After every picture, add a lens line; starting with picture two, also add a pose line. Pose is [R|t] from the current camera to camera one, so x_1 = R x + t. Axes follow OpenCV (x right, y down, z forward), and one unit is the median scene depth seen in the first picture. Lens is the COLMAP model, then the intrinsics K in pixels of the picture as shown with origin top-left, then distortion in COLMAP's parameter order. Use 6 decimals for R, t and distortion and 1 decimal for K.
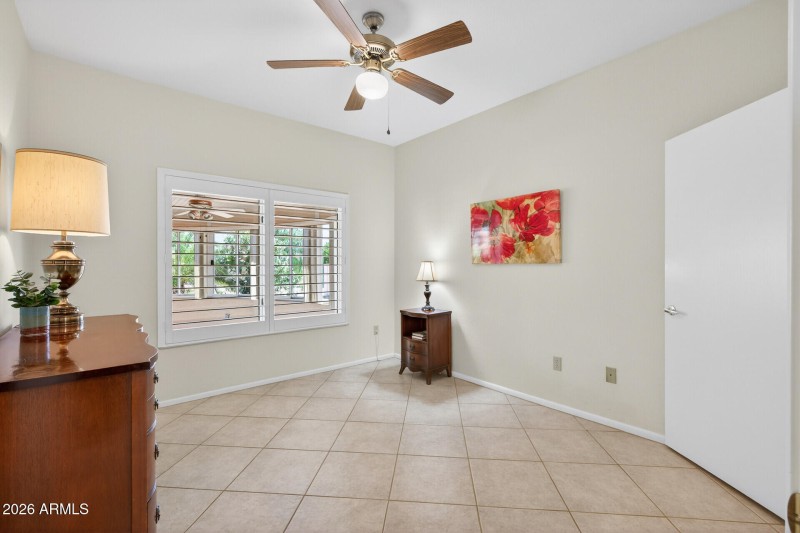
lens RADIAL K [[347.8, 0, 399.3], [0, 347.8, 265.0], [0, 0, 1]] dist [0.002086, 0.000036]
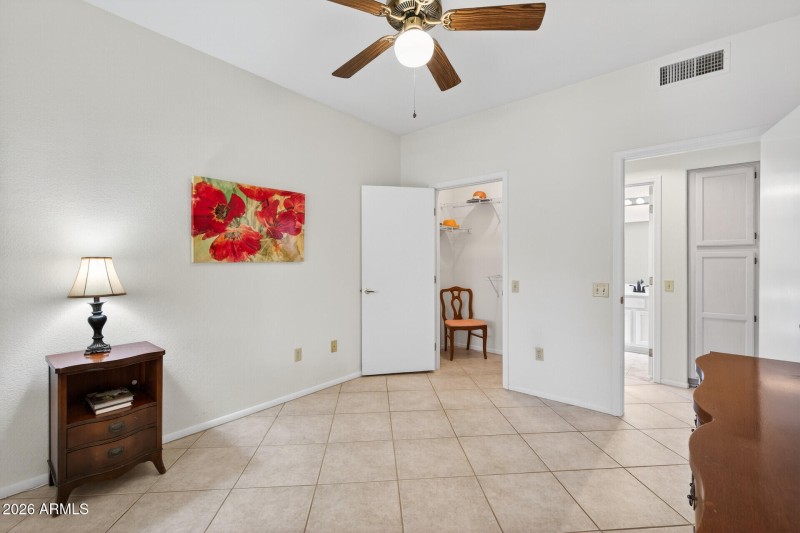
lens RADIAL K [[347.8, 0, 399.5], [0, 347.8, 264.2], [0, 0, 1]] dist [0.002086, 0.000036]
pose [[-0.161081, -0.005693, 0.986925, -0.618627], [0.000901, 0.999982, 0.005915, -0.003498], [-0.986941, 0.001842, -0.161073, 0.808957]]
